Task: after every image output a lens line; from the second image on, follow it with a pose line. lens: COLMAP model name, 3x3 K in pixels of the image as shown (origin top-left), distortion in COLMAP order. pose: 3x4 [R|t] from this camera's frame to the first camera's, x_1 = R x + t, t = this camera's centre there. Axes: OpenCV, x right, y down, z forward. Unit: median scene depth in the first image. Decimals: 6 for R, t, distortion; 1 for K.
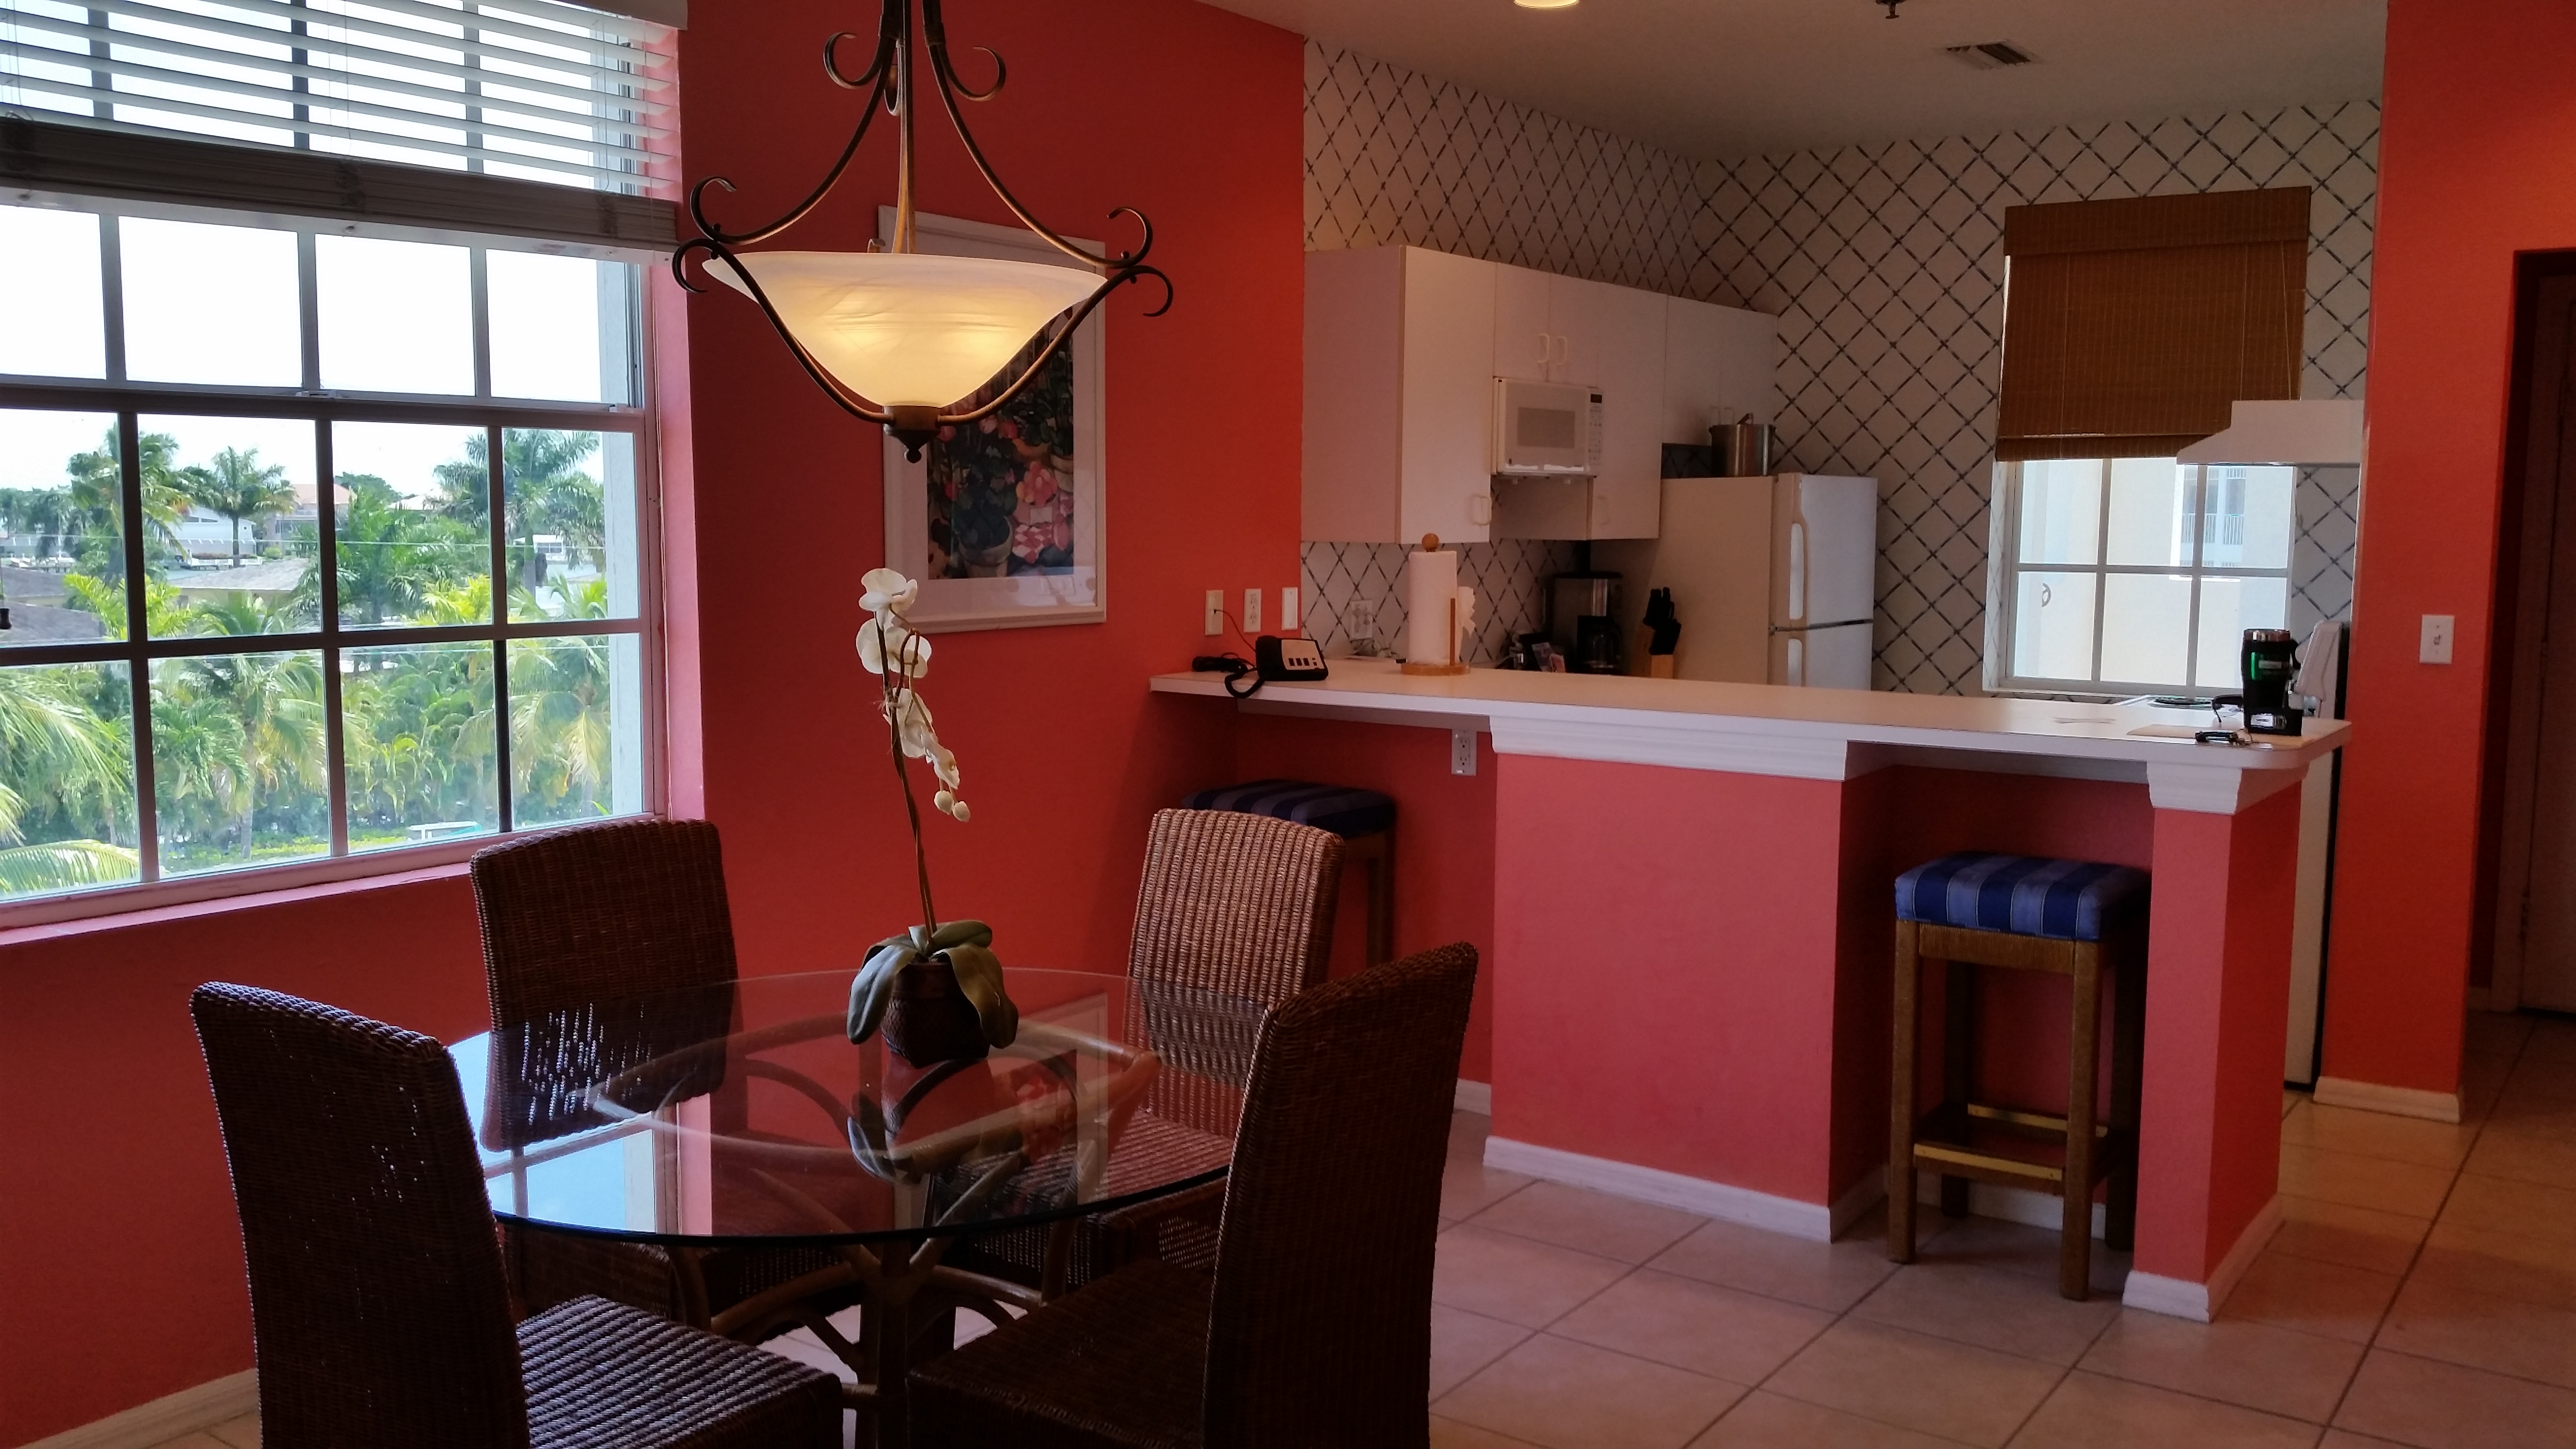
lens RADIAL K [[2192.4, 0, 1298.2], [0, 2192.4, 706.9], [0, 0, 1]] dist [0.265292, -0.724178]
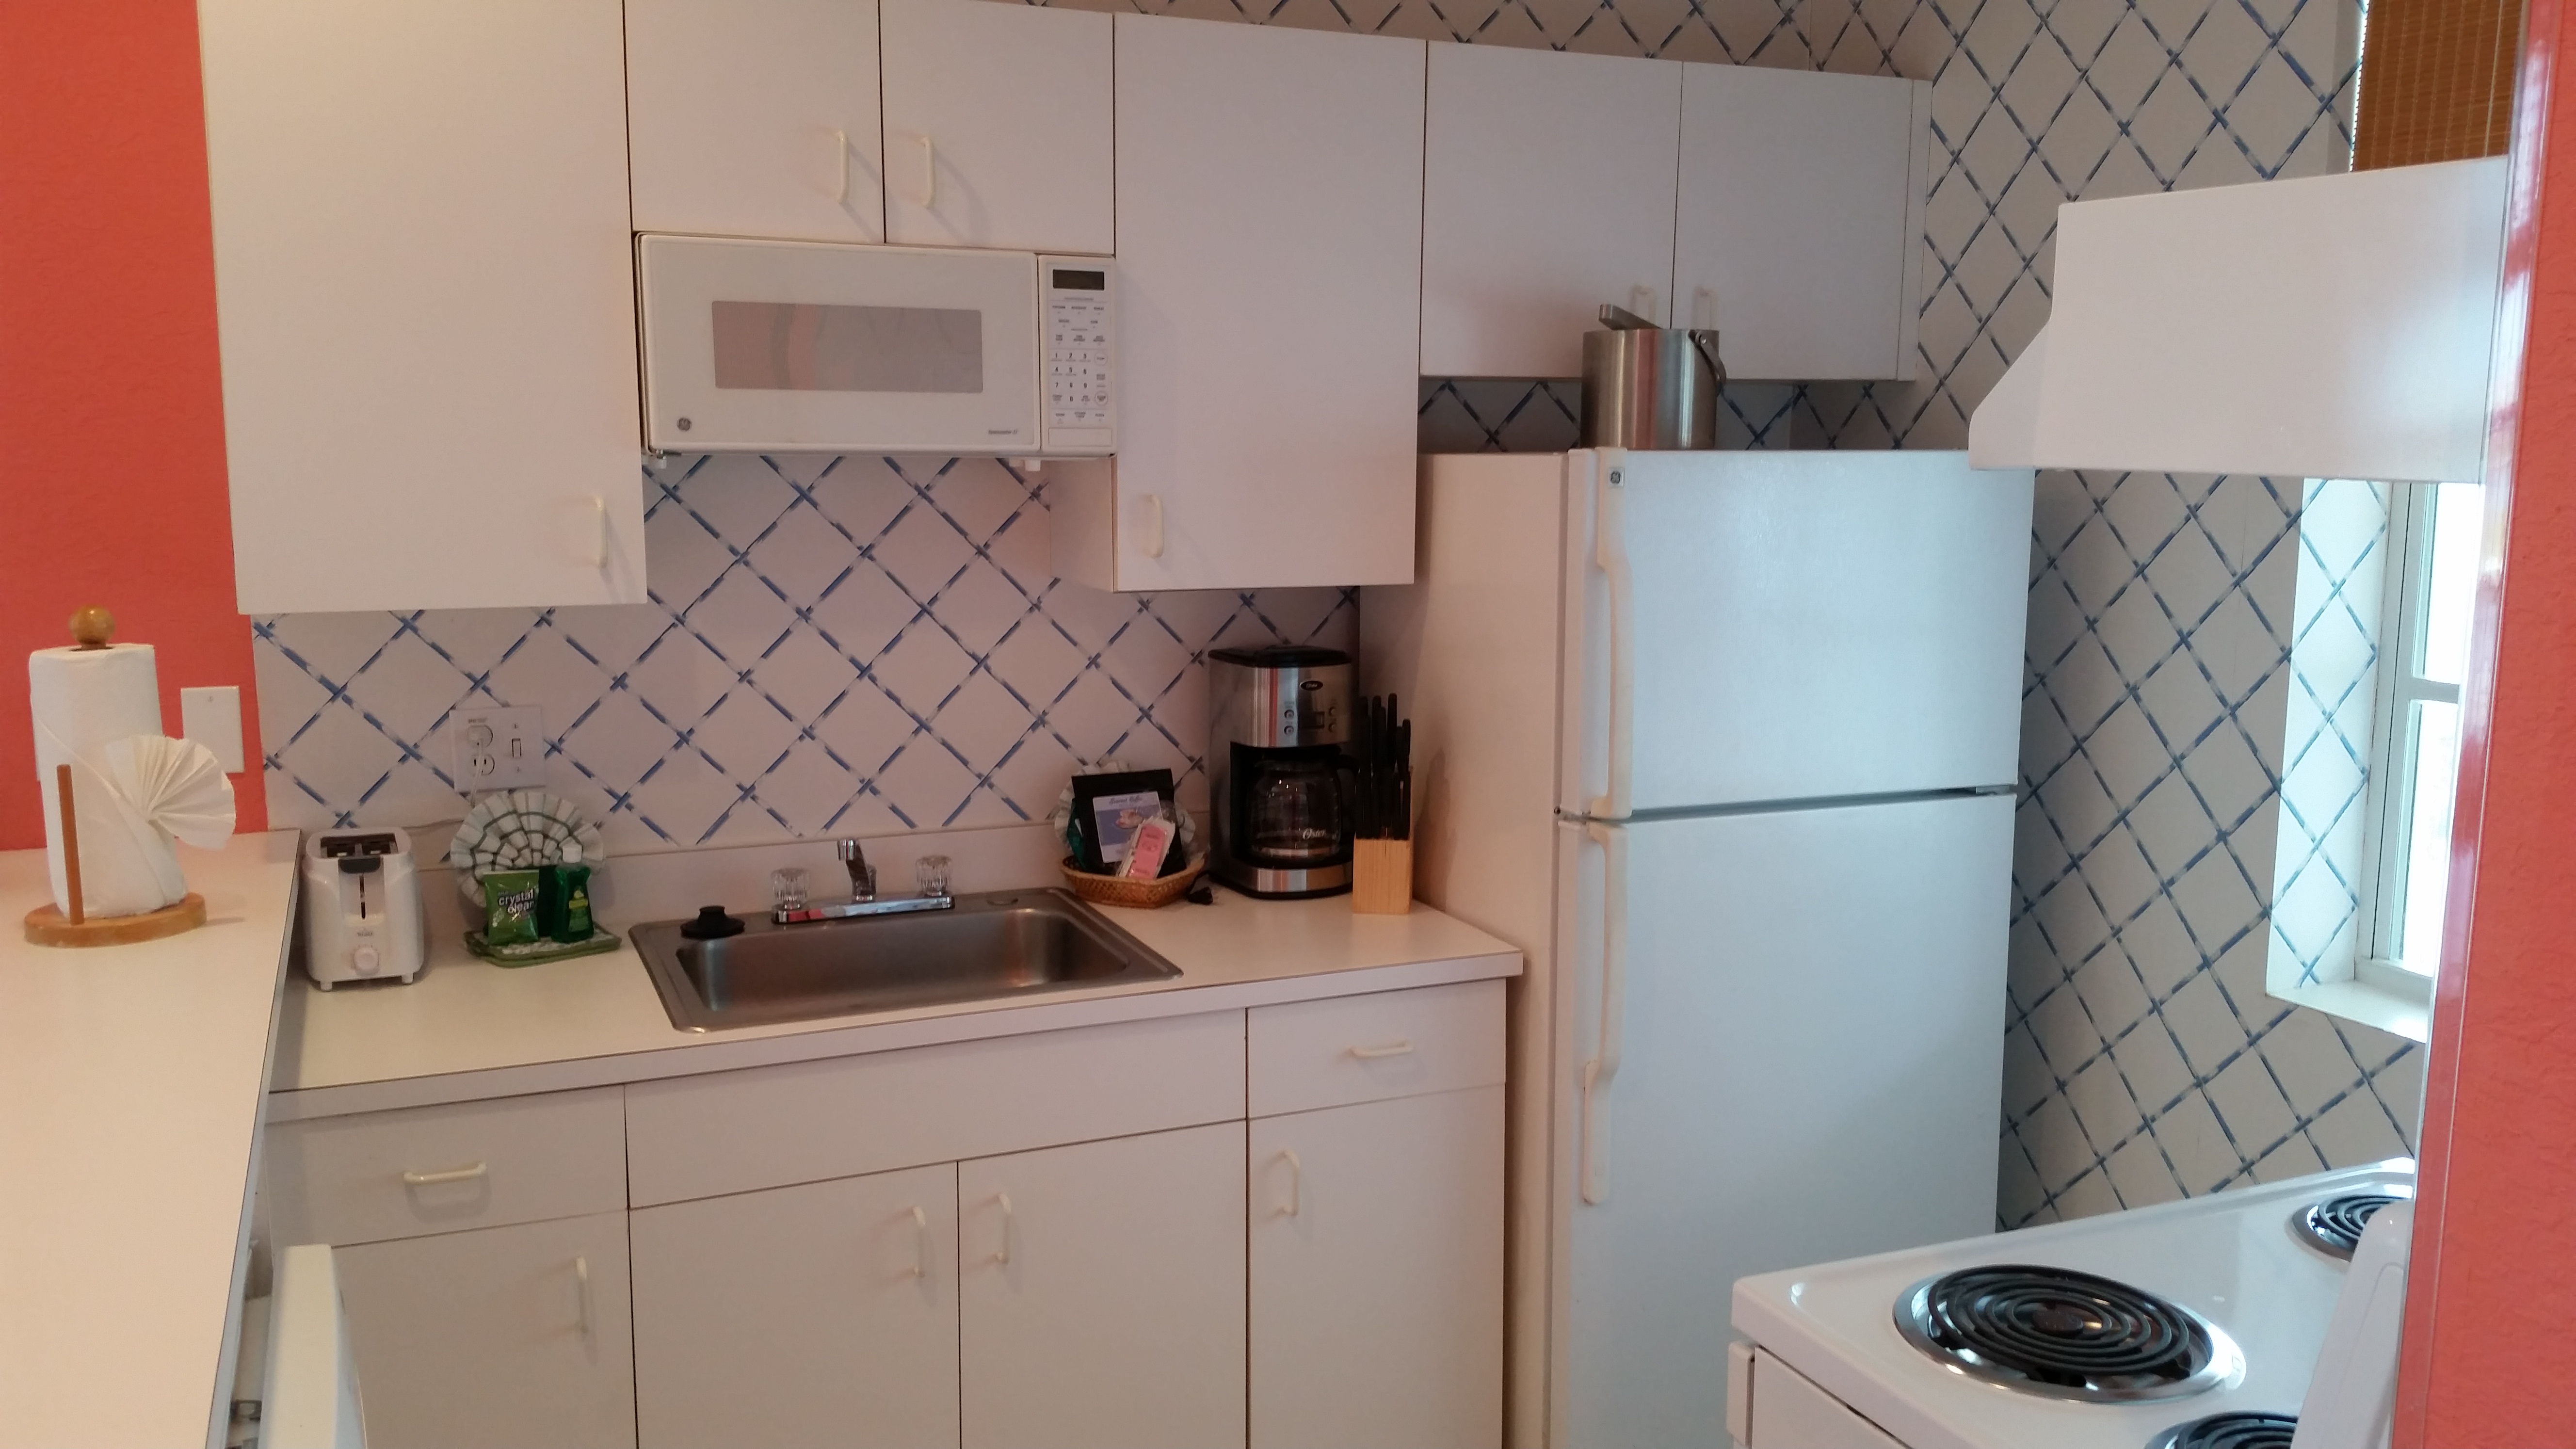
lens RADIAL K [[2134.2, 0, 1288.0], [0, 2134.2, 724.5], [0, 0, 1]] dist [0.187689, -0.468189]
pose [[0.842426, 0.074446, -0.533645, 0.377241], [-0.048926, 0.996887, 0.061834, -0.072881], [0.536586, -0.025981, 0.843445, 0.604545]]
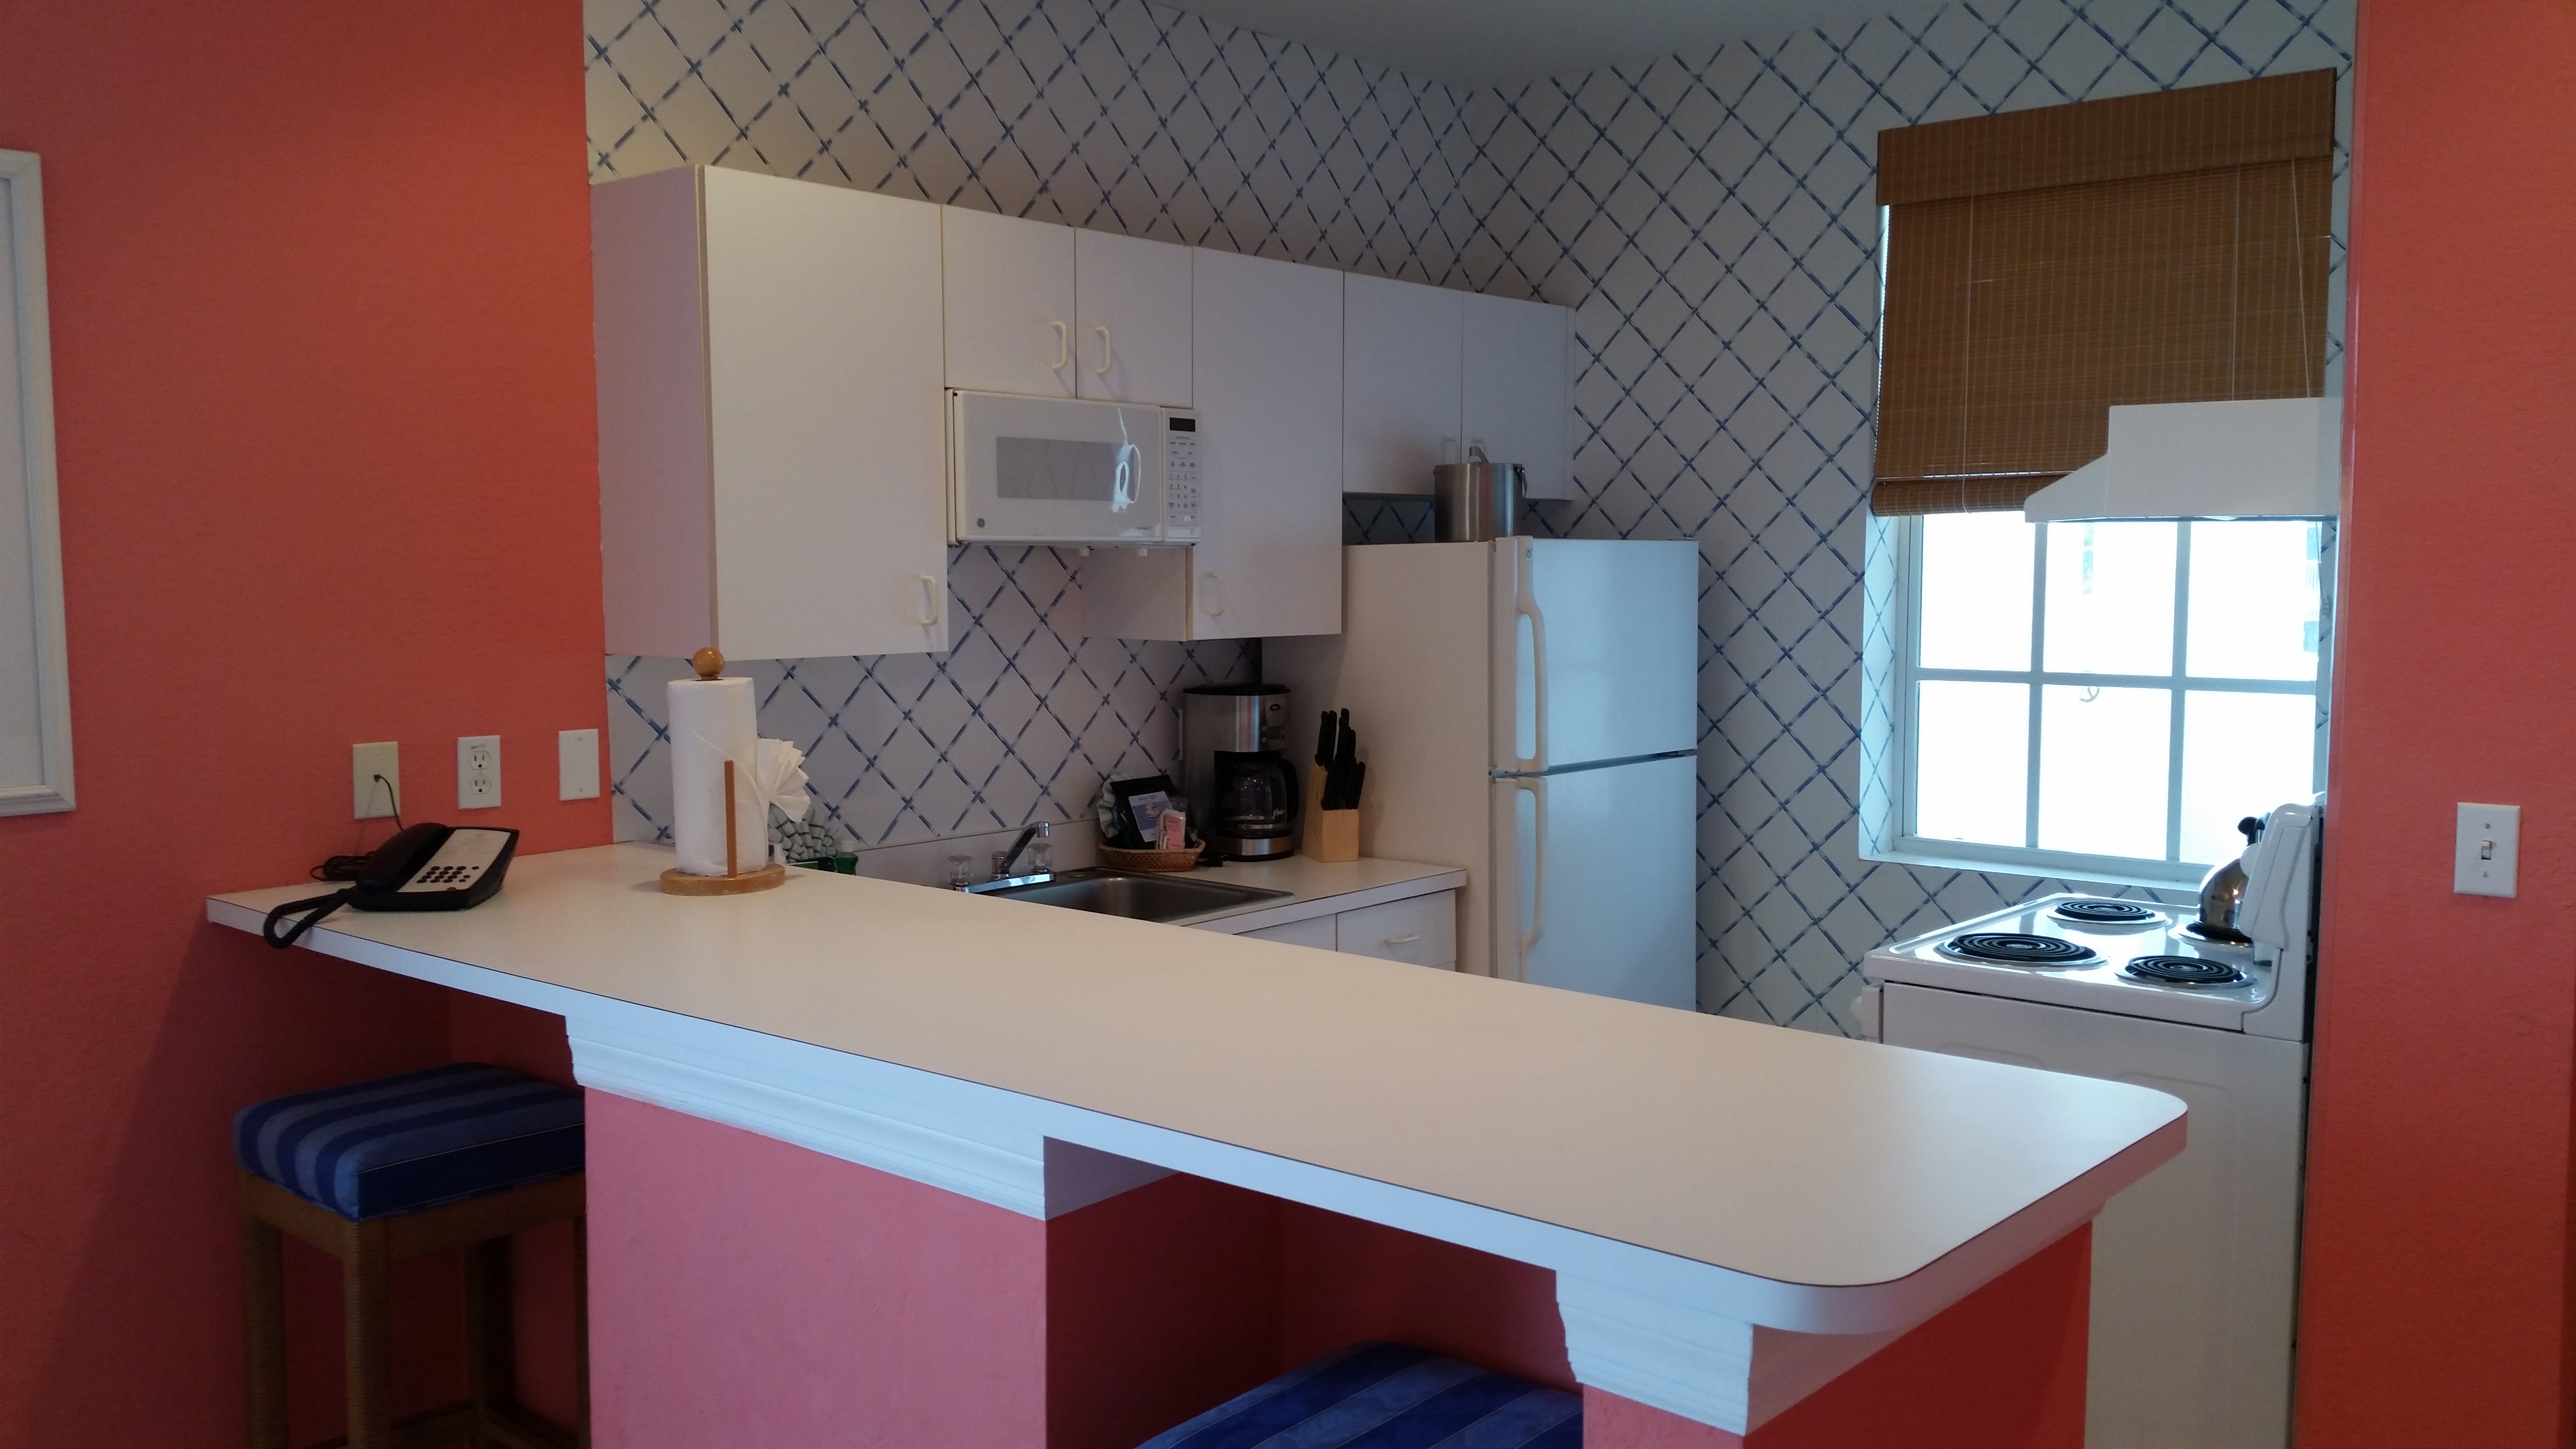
lens RADIAL K [[2134.2, 0, 1288.0], [0, 2134.2, 724.5], [0, 0, 1]] dist [0.187689, -0.468189]
pose [[0.993902, -0.002142, -0.110243, 0.216366], [0.000492, 0.999887, -0.014992, -0.039042], [0.110263, 0.014846, 0.993792, 0.352995]]
